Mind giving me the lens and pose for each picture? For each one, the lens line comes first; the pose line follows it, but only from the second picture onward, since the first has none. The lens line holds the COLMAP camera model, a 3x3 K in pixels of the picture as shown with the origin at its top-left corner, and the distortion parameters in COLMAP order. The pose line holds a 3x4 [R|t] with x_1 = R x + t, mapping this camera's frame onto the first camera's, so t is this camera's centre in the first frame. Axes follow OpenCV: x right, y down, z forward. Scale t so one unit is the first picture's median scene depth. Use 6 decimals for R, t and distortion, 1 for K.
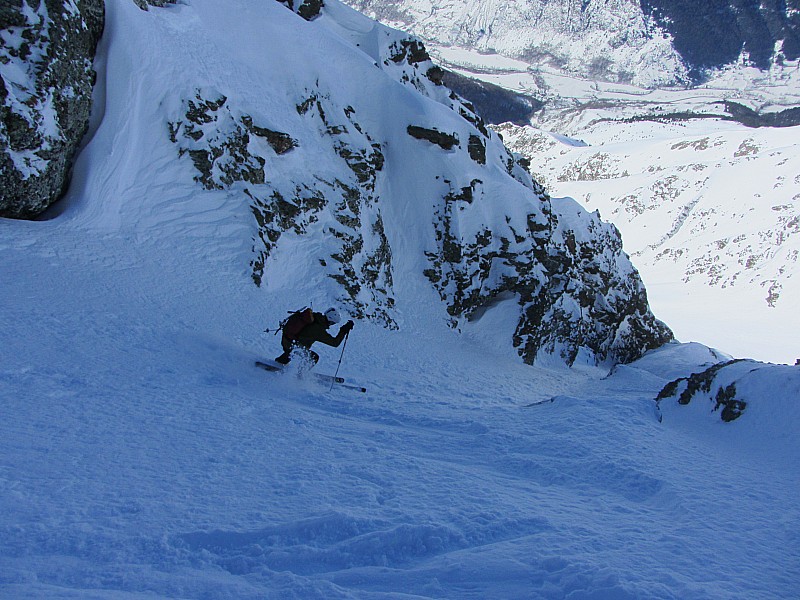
lens RADIAL K [[655.2, 0, 405.4], [0, 655.2, 298.3], [0, 0, 1]] dist [-0.035745, 0.013747]
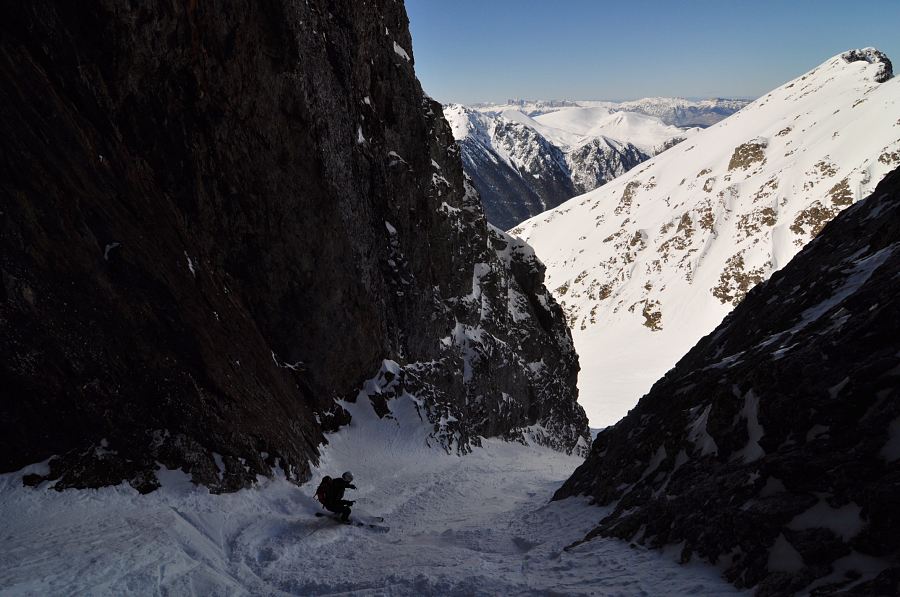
lens RADIAL K [[427.0, 0, 443.1], [0, 427.0, 300.2], [0, 0, 1]] dist [-0.016015, -0.005267]
pose [[0.959907, -0.132906, 0.246809, 0.045665], [0.201747, 0.938833, -0.279090, 0.013024], [-0.194619, 0.317693, 0.928005, 0.120852]]
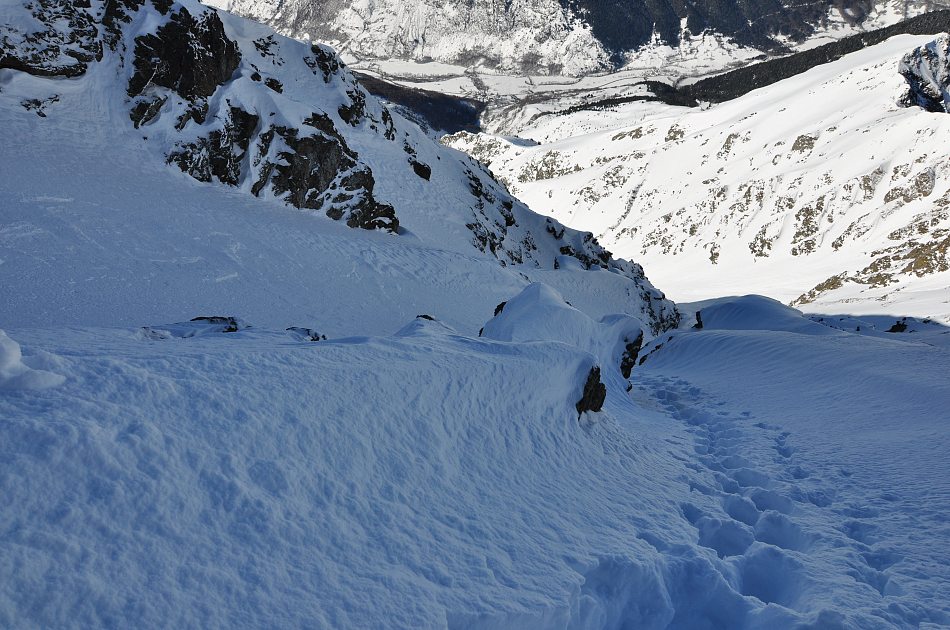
lens RADIAL K [[626.2, 0, 473.5], [0, 626.2, 317.5], [0, 0, 1]] dist [0.006947, -0.019535]
pose [[0.974858, -0.173481, 0.139843, -0.013149], [0.168776, 0.984630, 0.044920, -0.003644], [-0.145487, -0.020188, 0.989154, -0.022402]]
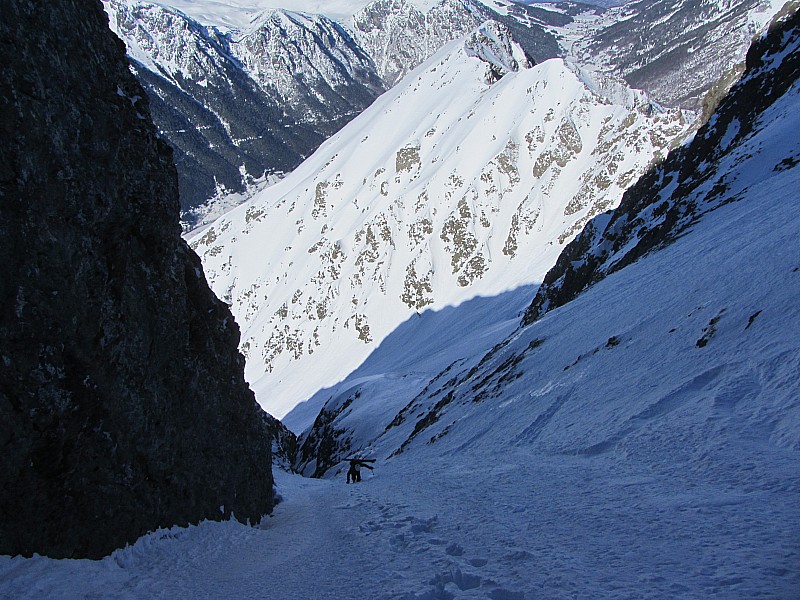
lens RADIAL K [[655.2, 0, 398.9], [0, 655.2, 297.3], [0, 0, 1]] dist [-0.035745, 0.013747]
pose [[0.704270, -0.397141, 0.588458, 0.025219], [0.530492, 0.845236, -0.064460, 0.007760], [-0.471786, 0.357569, 0.805954, 0.059057]]
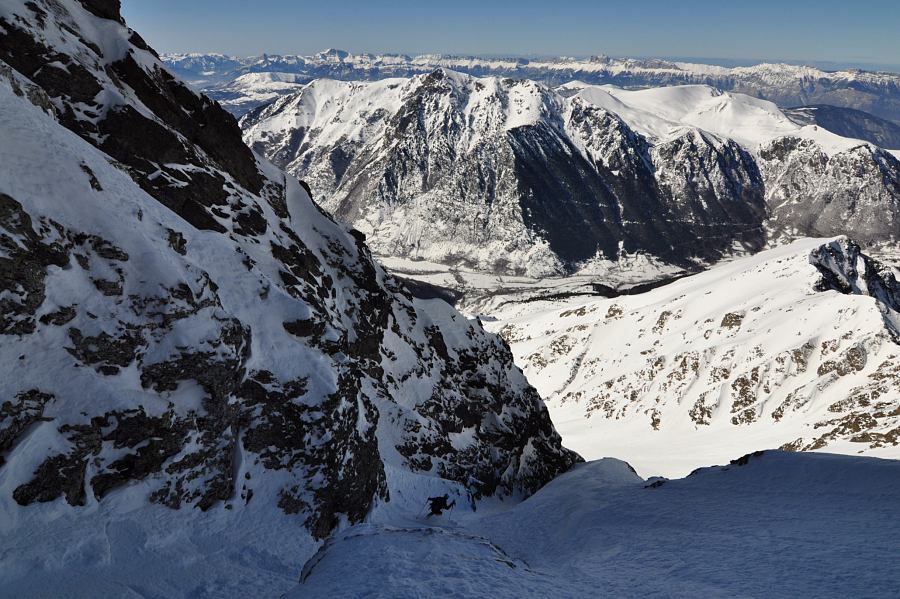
lens RADIAL K [[520.8, 0, 460.3], [0, 520.8, 303.6], [0, 0, 1]] dist [-0.000258, -0.014621]
pose [[0.979868, -0.061211, 0.190033, 0.004172], [0.111507, 0.957335, -0.266599, 0.000996], [-0.165606, 0.282422, 0.944887, 0.010017]]
